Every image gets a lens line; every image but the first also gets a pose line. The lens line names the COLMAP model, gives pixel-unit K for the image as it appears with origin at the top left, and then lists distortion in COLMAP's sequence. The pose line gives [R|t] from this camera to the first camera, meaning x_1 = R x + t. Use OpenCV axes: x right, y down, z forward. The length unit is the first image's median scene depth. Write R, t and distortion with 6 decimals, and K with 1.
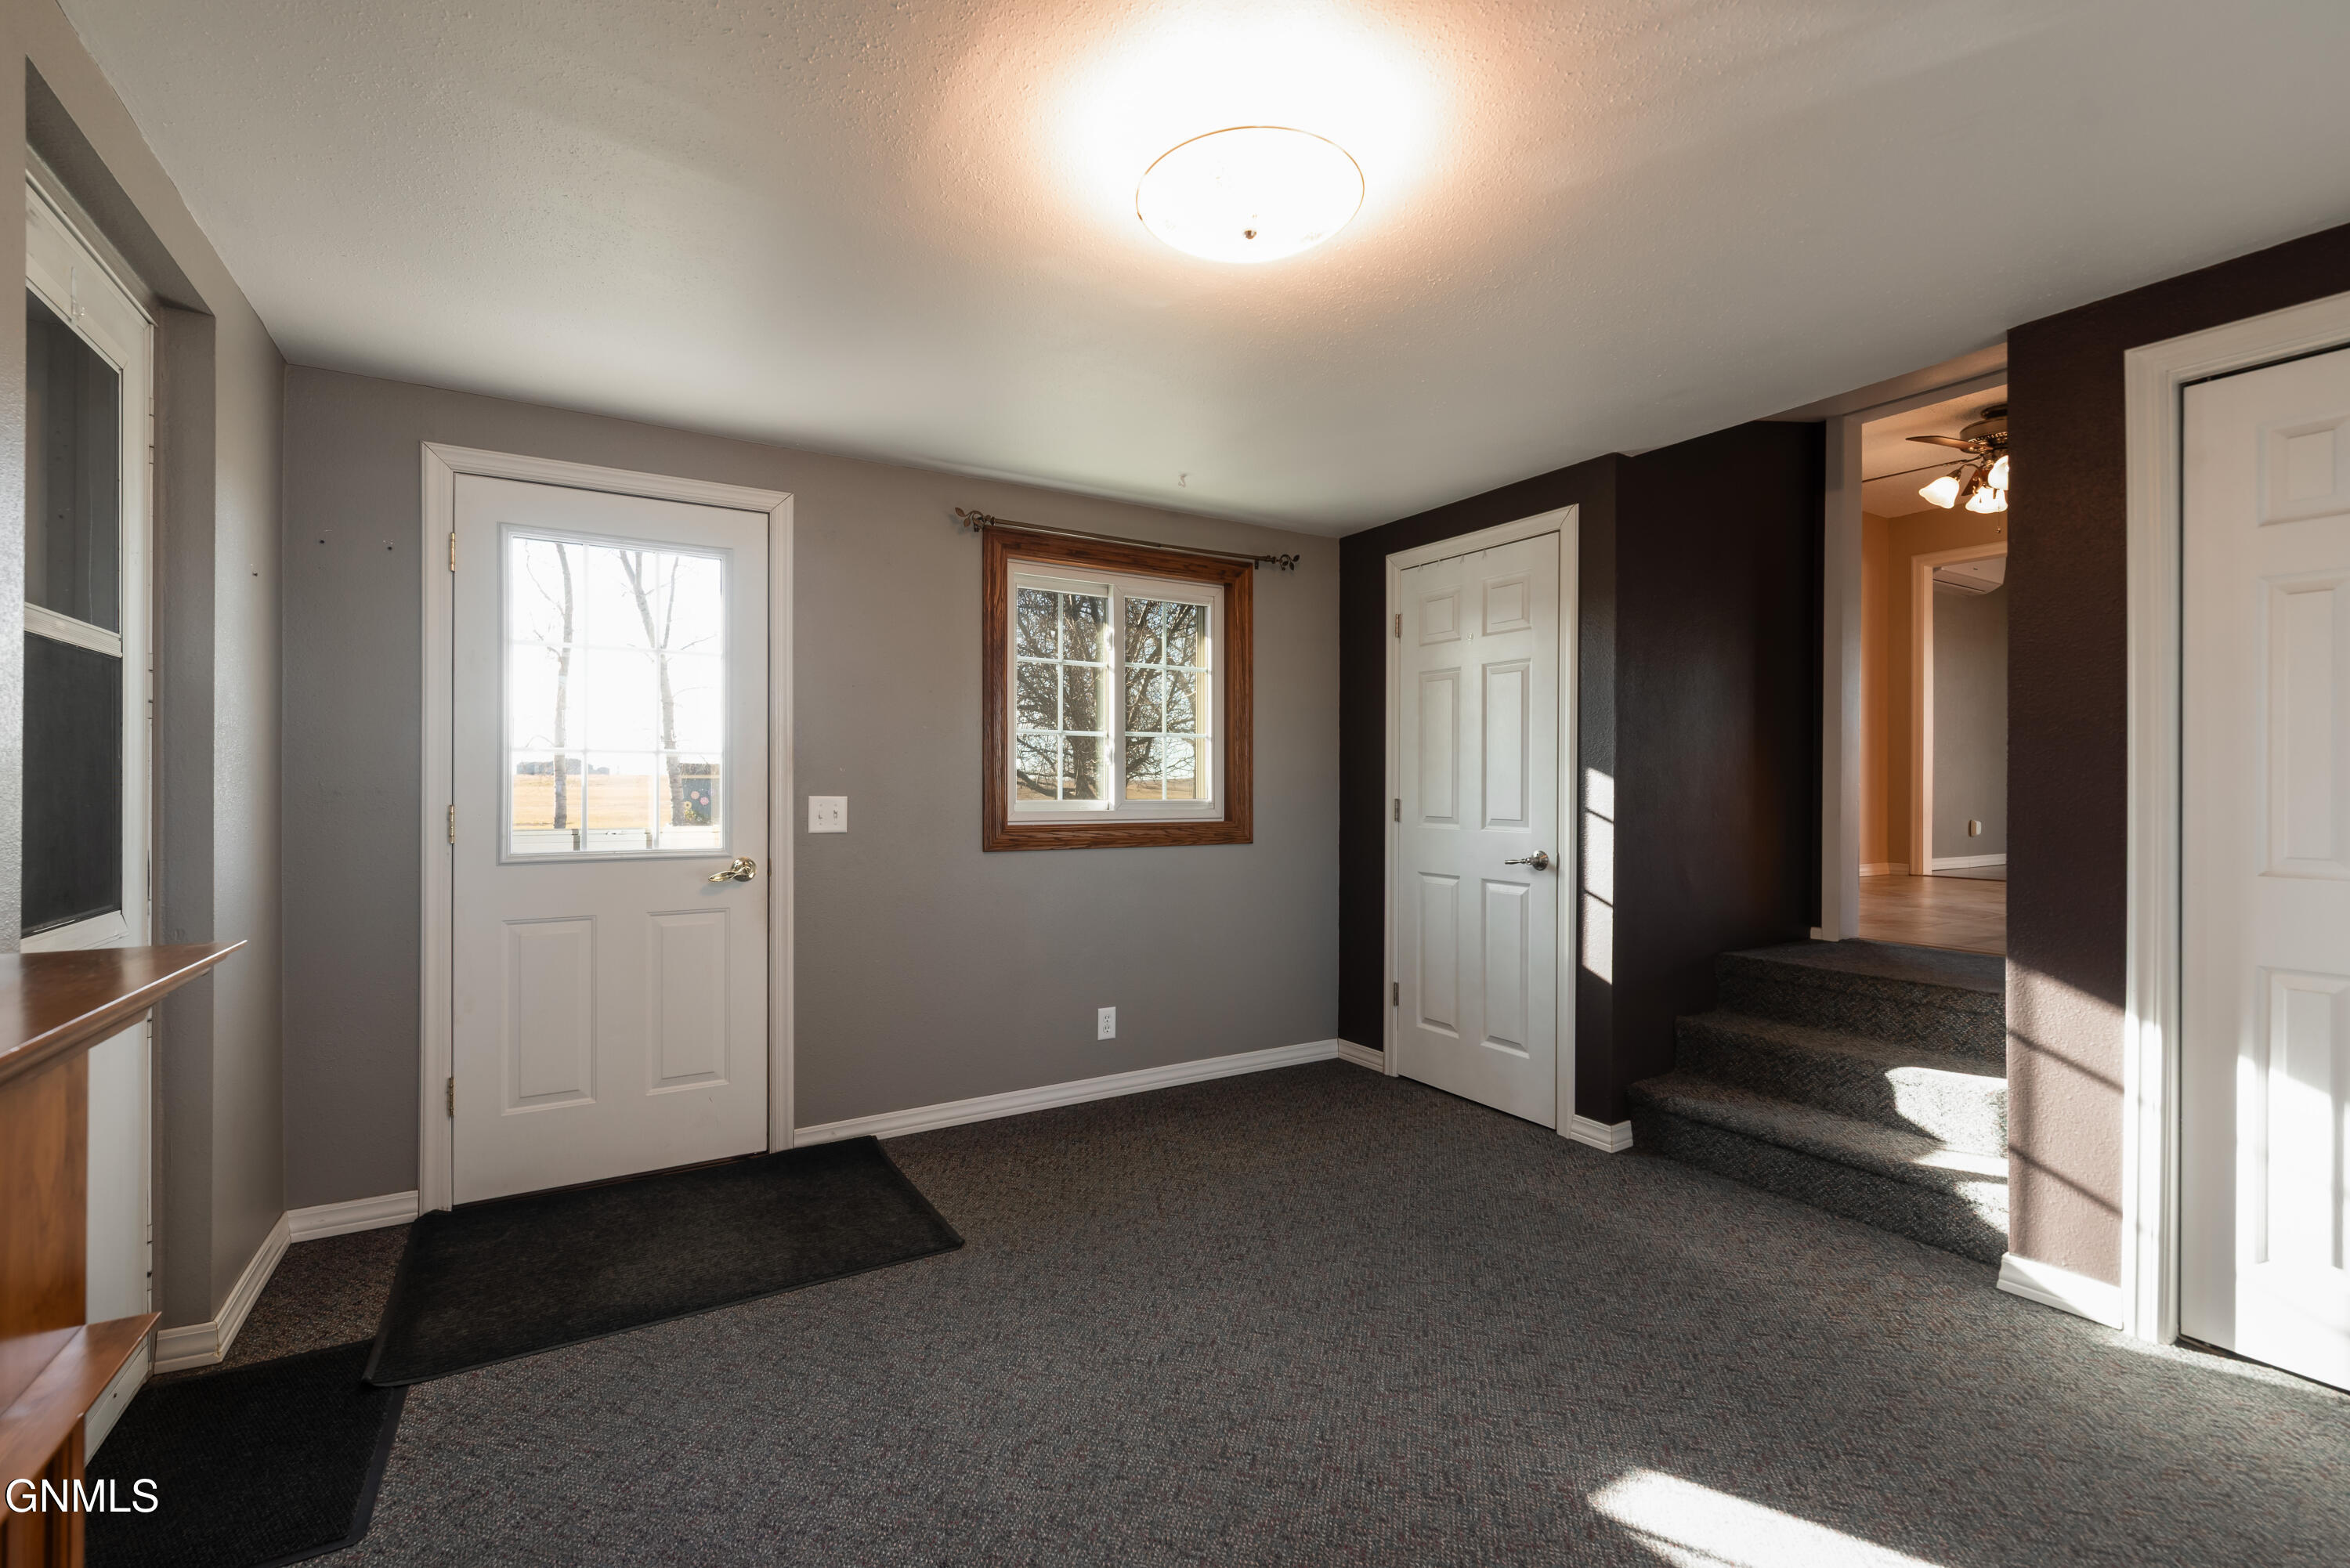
lens RADIAL K [[1017.4, 0, 1175.0], [0, 1017.4, 784.0], [0, 0, 1]] dist [0.001495, 0.000490]
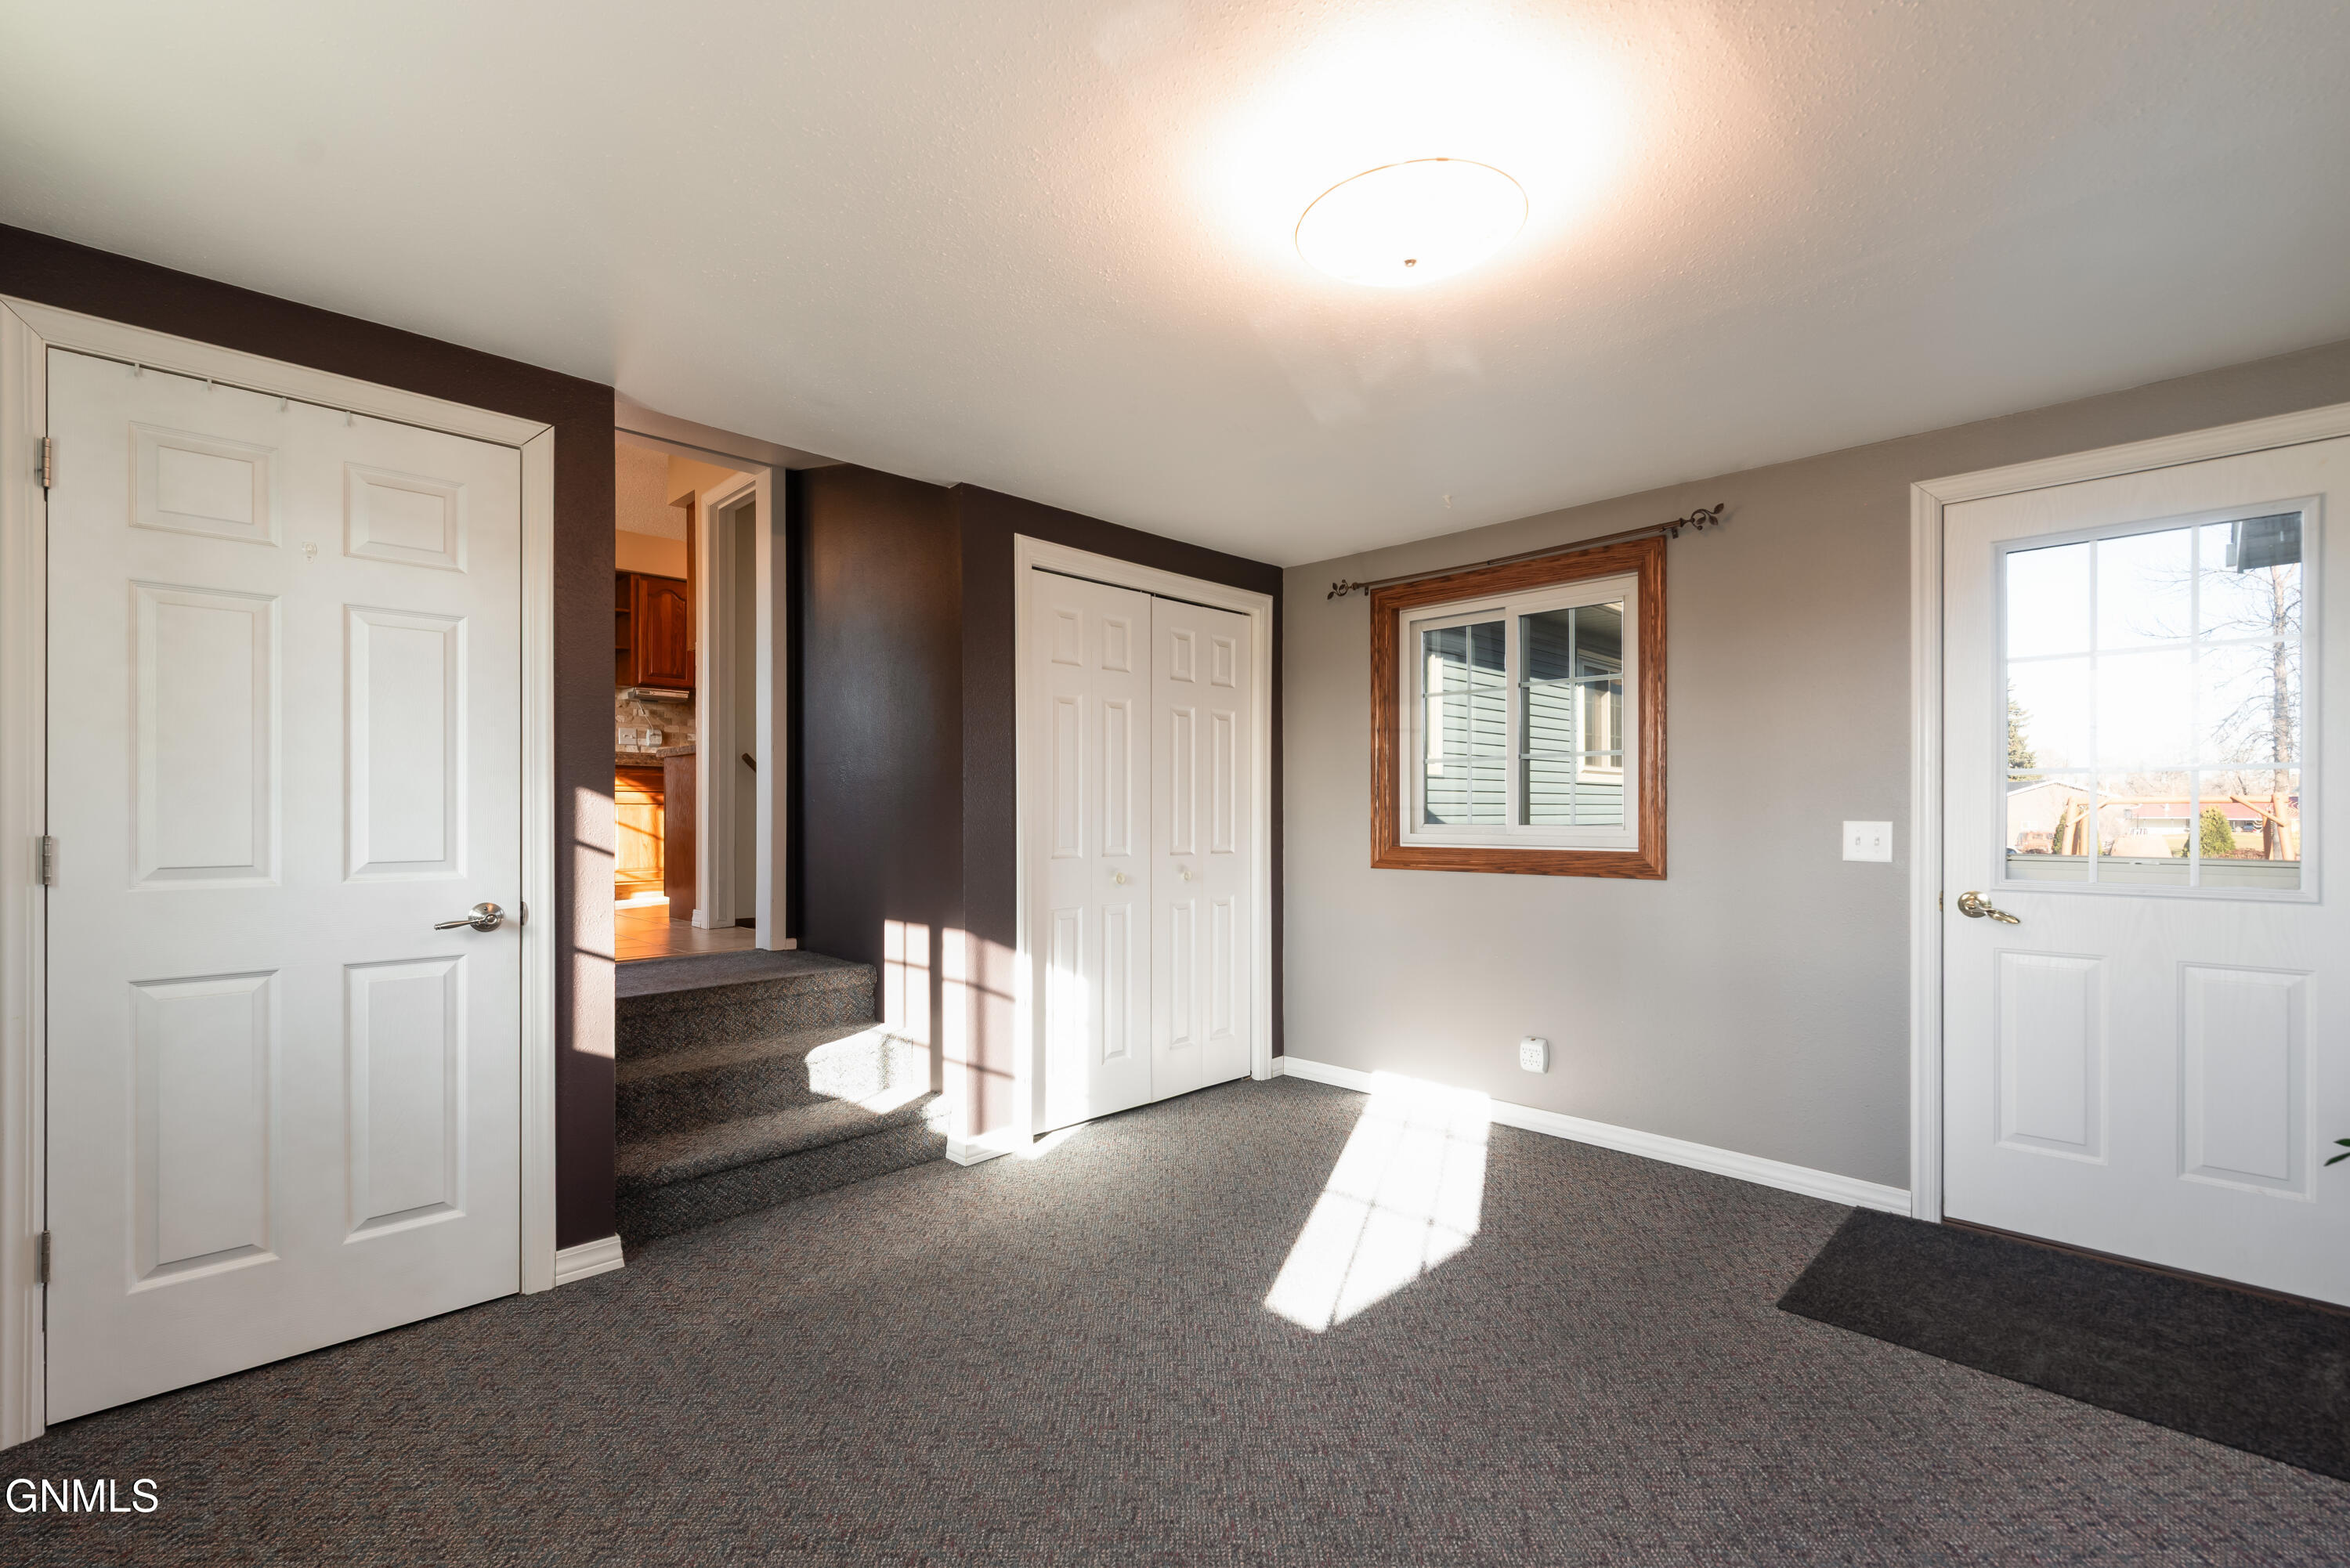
lens RADIAL K [[1010.4, 0, 1178.7], [0, 1010.4, 803.9], [0, 0, 1]] dist [0.000327, 0.000117]
pose [[-0.246980, 0.001632, 0.969019, -0.491452], [-0.006057, 0.999976, -0.003228, -0.002649], [-0.969002, -0.006667, -0.246964, 0.842983]]
